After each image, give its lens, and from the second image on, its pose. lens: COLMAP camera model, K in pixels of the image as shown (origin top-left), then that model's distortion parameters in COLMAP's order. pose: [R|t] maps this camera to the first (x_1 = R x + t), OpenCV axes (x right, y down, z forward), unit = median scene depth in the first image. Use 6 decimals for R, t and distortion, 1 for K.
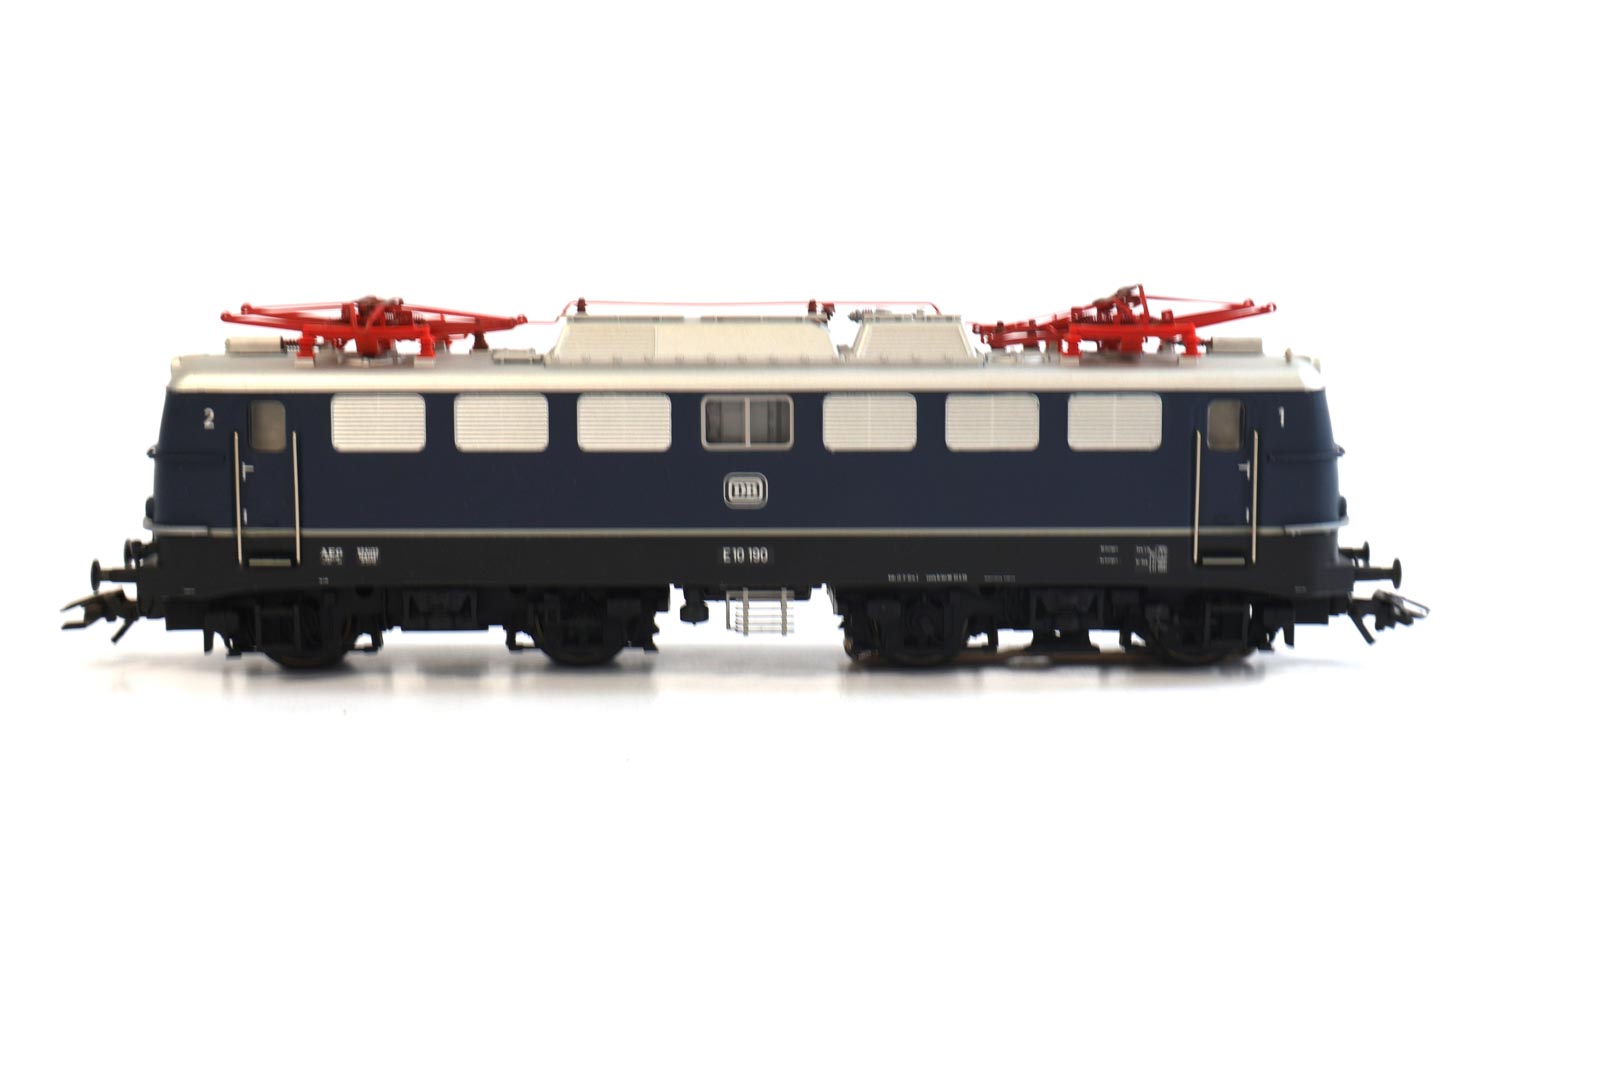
lens RADIAL K [[2723.8, 0, 797.8], [0, 2723.8, 531.2], [0, 0, 1]] dist [-0.022745, 0.000000]
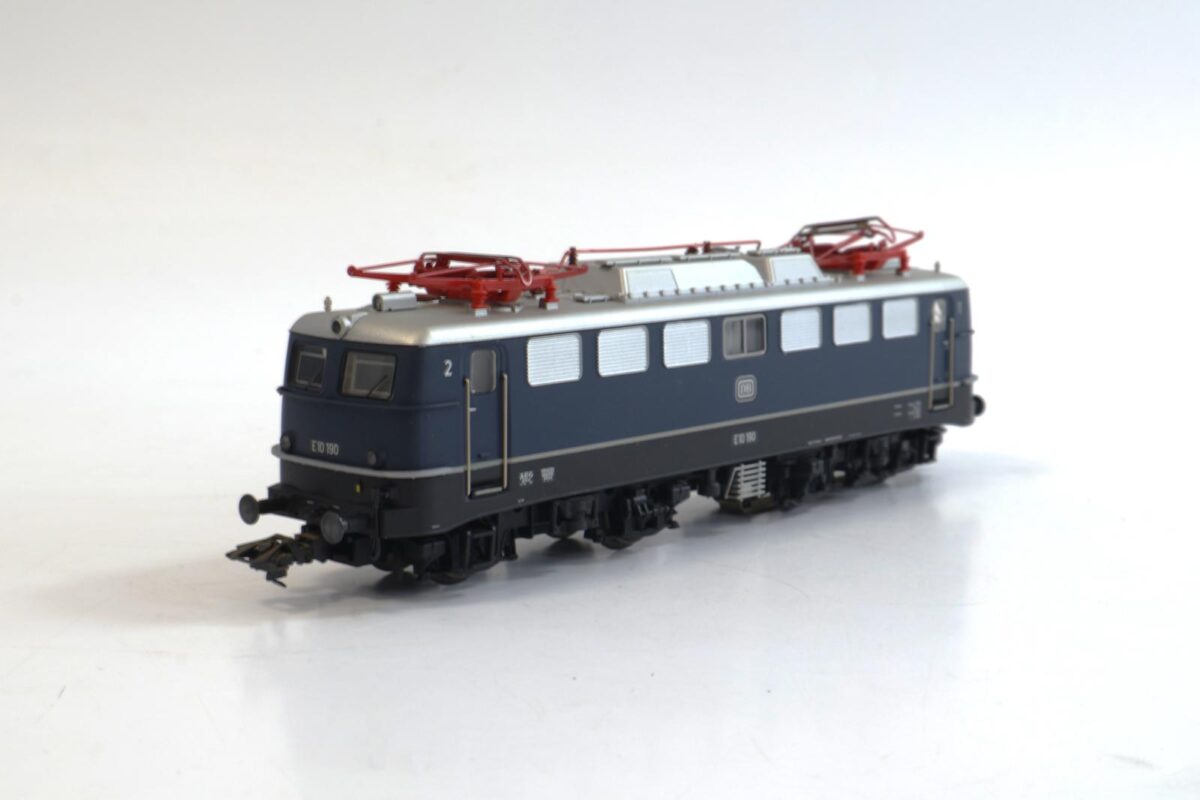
lens RADIAL K [[2042.8, 0, 597.9], [0, 2042.8, 399.8], [0, 0, 1]] dist [-0.022745, 0.000000]
pose [[0.677737, -0.096755, 0.728911, -0.779336], [0.107631, 0.993681, 0.031826, -0.048279], [-0.727384, 0.056884, 0.683869, 0.383400]]
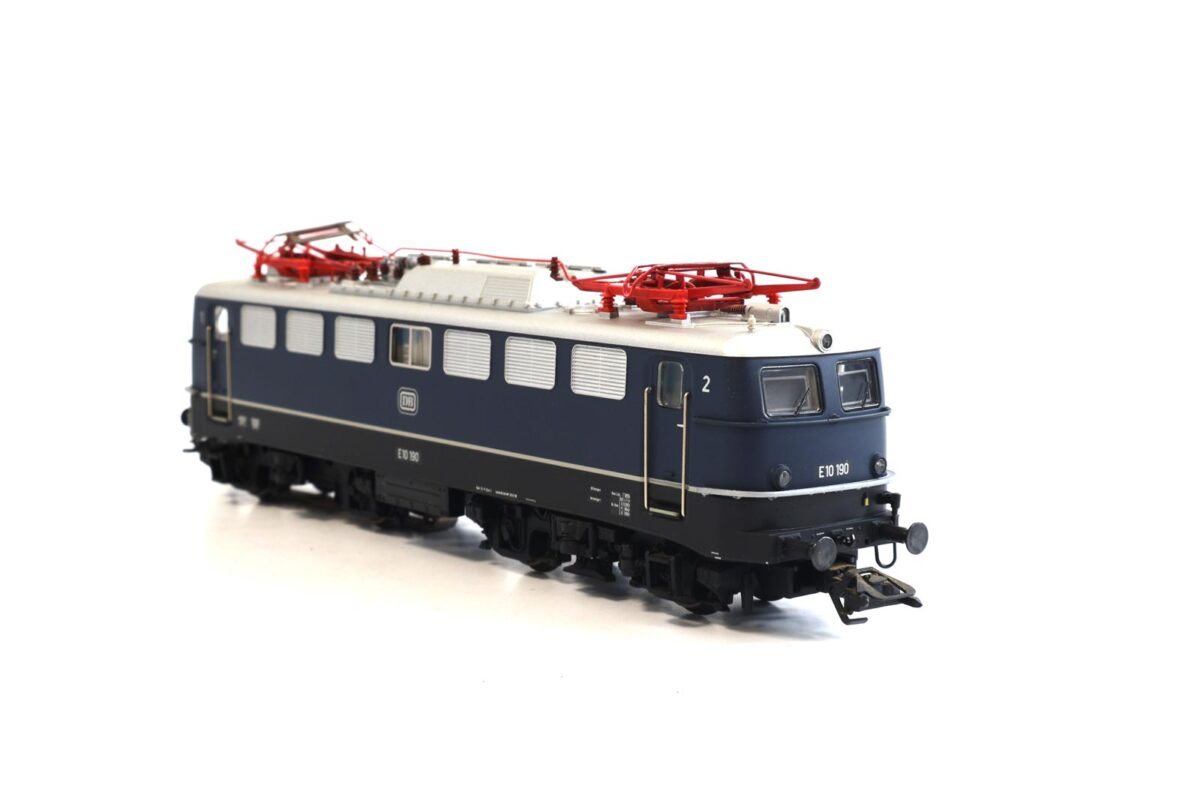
lens RADIAL K [[2042.8, 0, 606.0], [0, 2042.8, 395.4], [0, 0, 1]] dist [-0.022745, 0.000000]
pose [[0.617829, 0.093956, -0.780679, 0.761880], [-0.127058, 0.991717, 0.018801, -0.046634], [0.775979, 0.087575, 0.624650, 0.489062]]
